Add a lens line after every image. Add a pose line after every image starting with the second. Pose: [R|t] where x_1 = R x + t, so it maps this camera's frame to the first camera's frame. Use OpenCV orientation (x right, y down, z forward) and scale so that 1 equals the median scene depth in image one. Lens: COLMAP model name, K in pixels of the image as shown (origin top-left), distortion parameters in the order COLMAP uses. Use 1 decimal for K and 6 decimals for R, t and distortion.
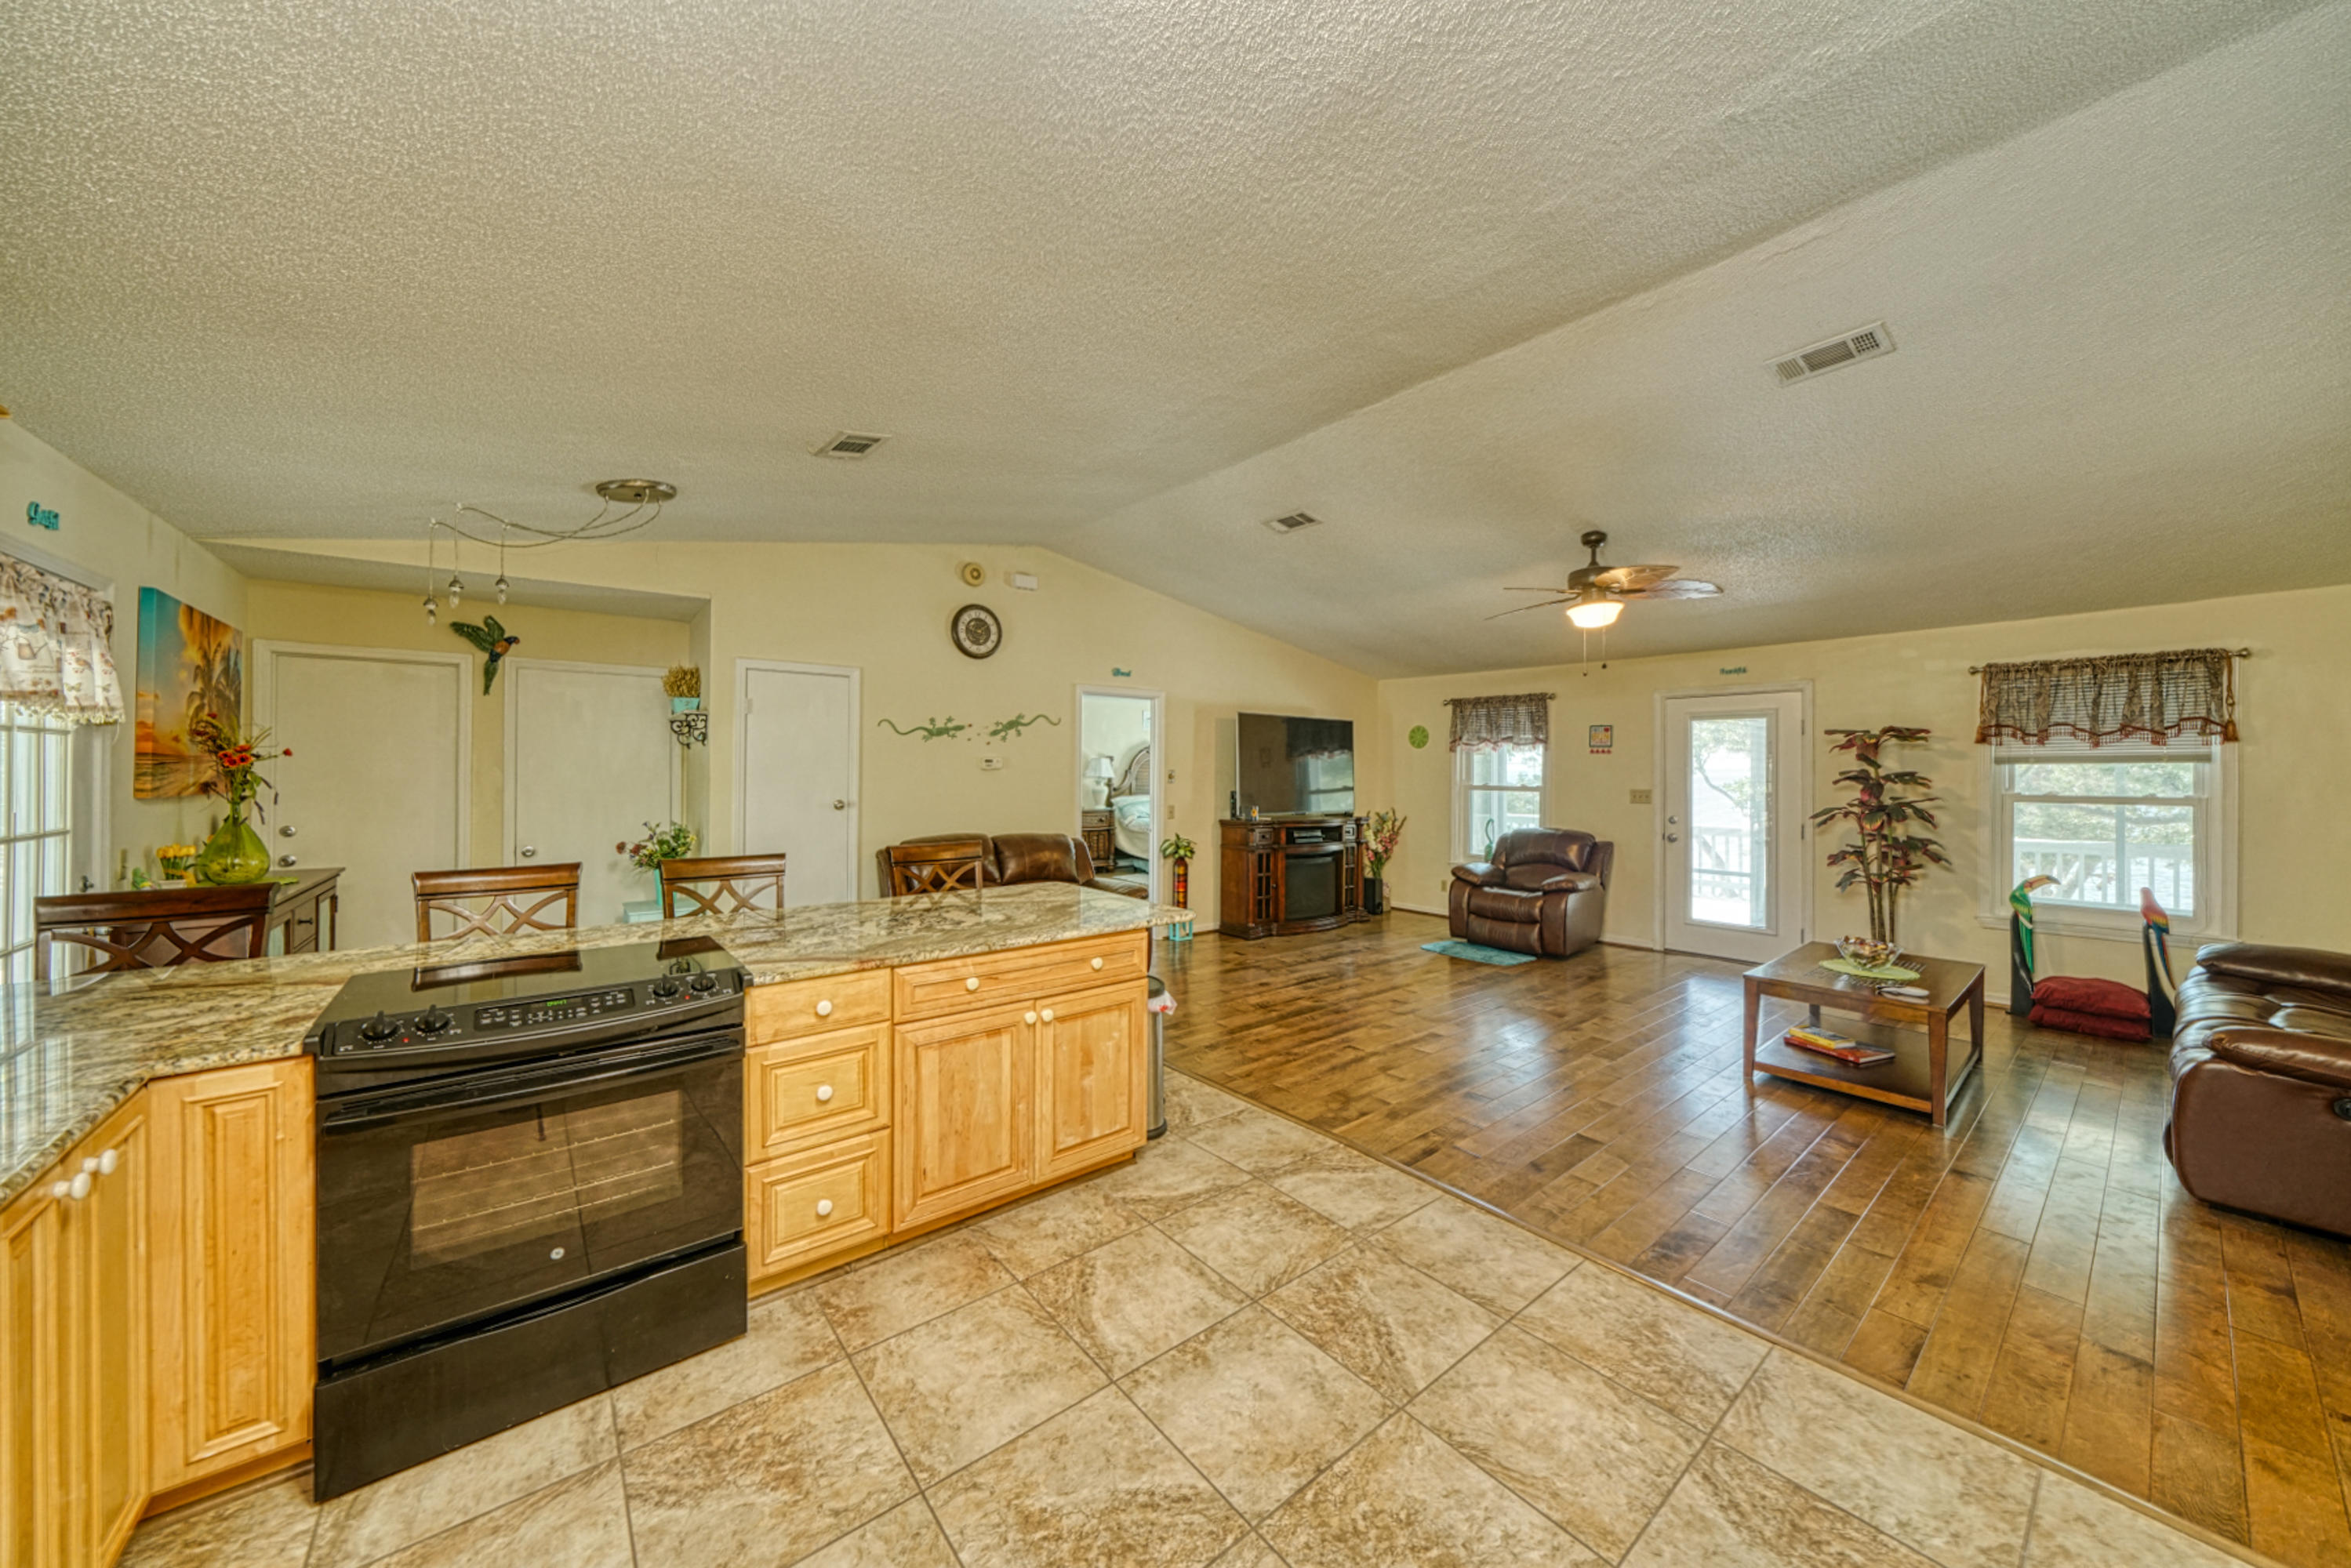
lens RADIAL K [[806.8, 0, 1170.2], [0, 806.8, 768.7], [0, 0, 1]] dist [-0.005399, 0.000365]
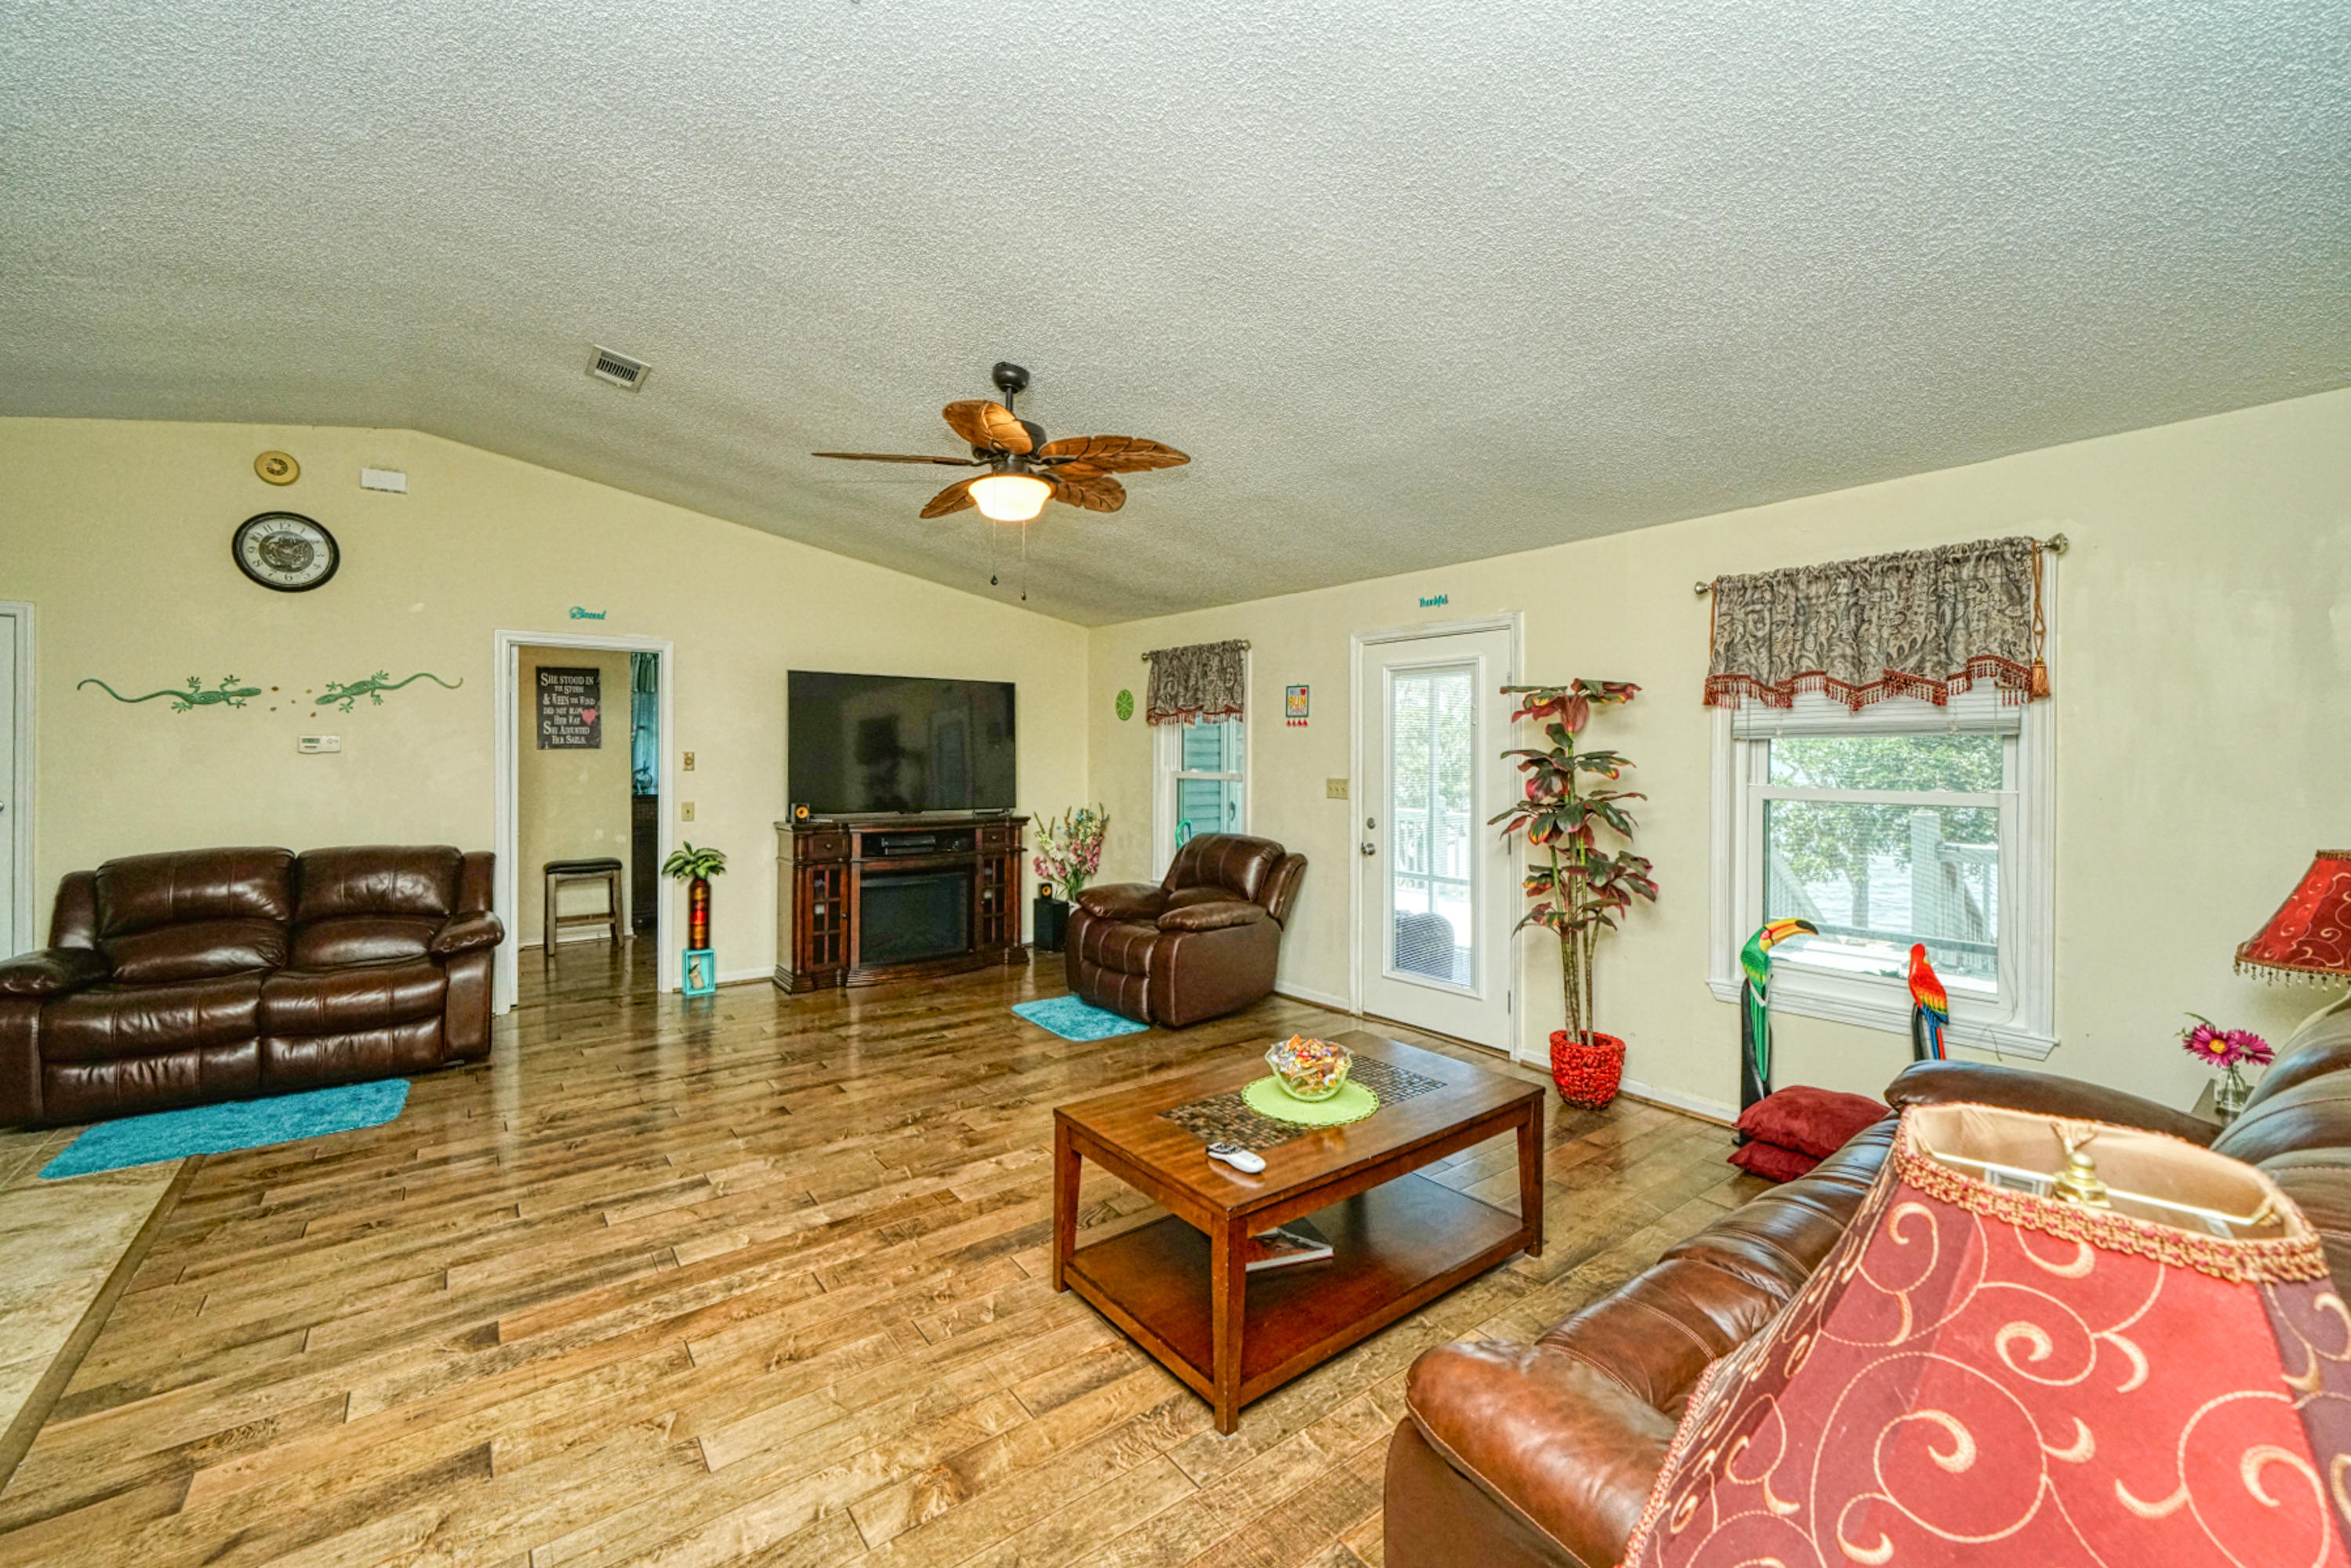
lens RADIAL K [[947.4, 0, 1159.9], [0, 947.4, 756.5], [0, 0, 1]] dist [0.000541, 0.000007]
pose [[0.999393, -0.003147, -0.034694, 0.612705], [0.003425, 0.999963, 0.007938, 0.000350], [0.034668, -0.008052, 0.999366, 0.252982]]
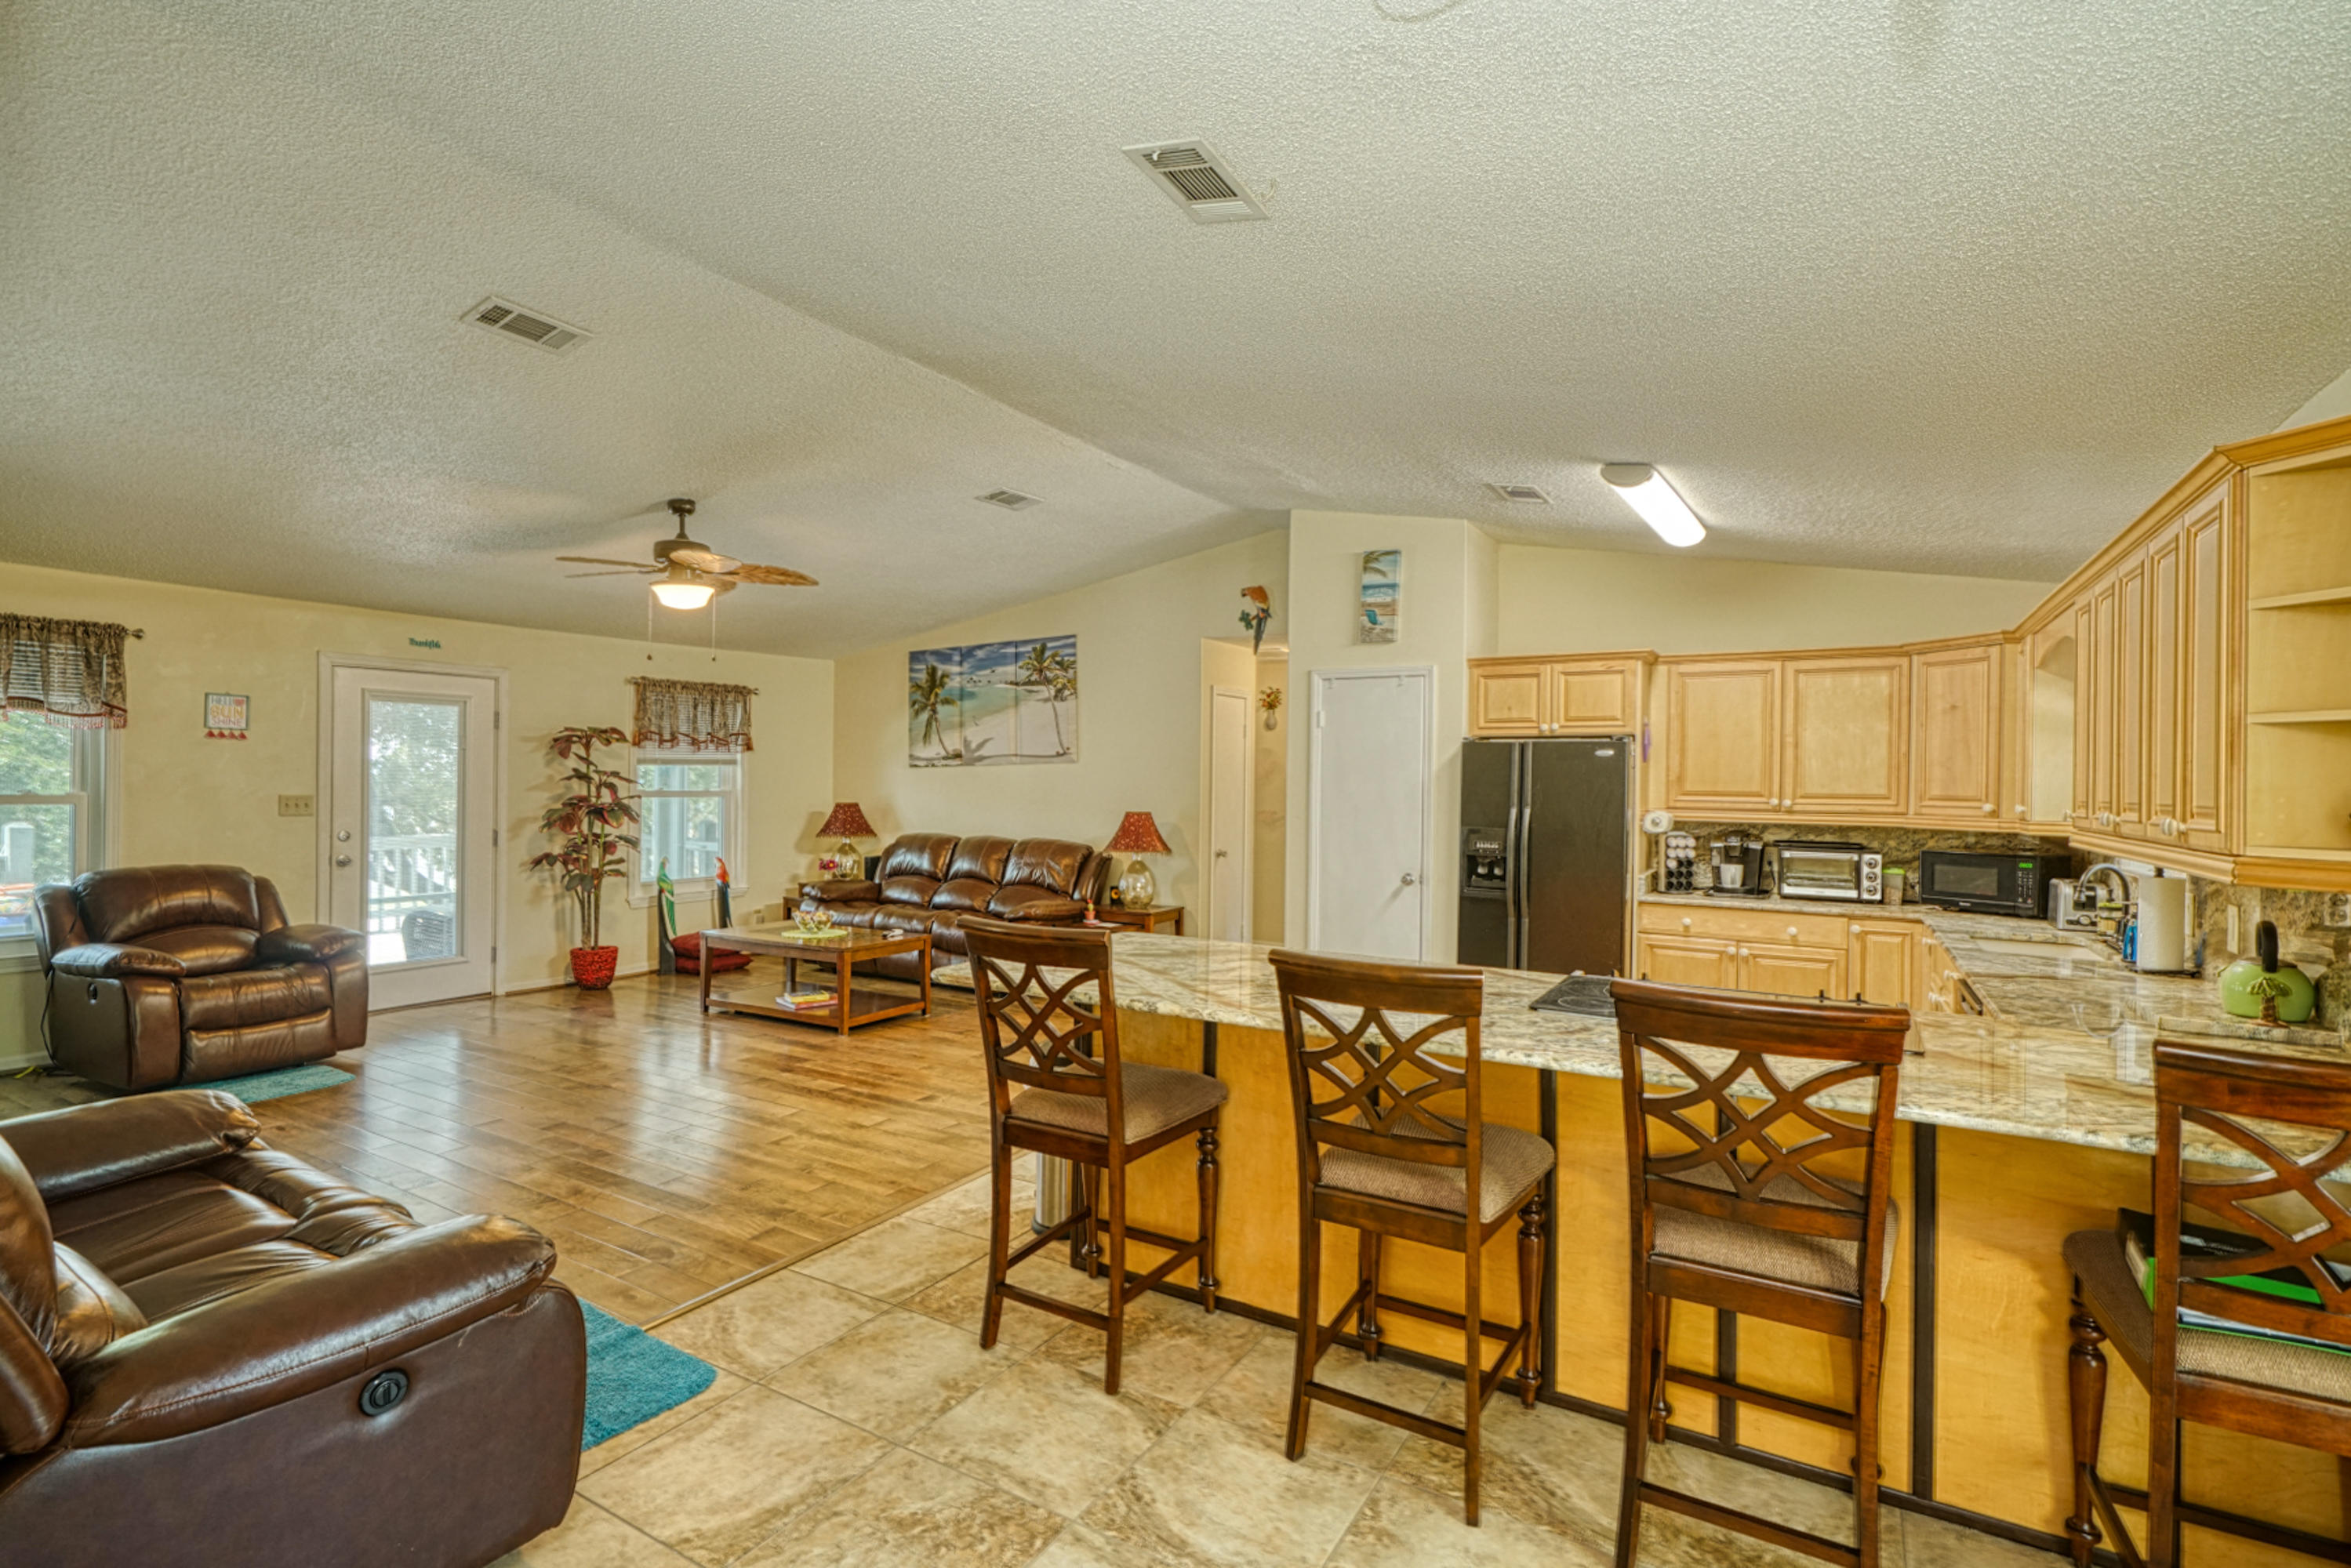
lens RADIAL K [[1120.9, 0, 1169.7], [0, 1120.9, 764.6], [0, 0, 1]] dist [0.001594, 0.000821]
pose [[-0.348950, 0.000860, 0.937141, -0.736709], [-0.013878, 0.999885, -0.006085, -0.005644], [-0.937039, -0.015129, -0.348898, 0.850839]]
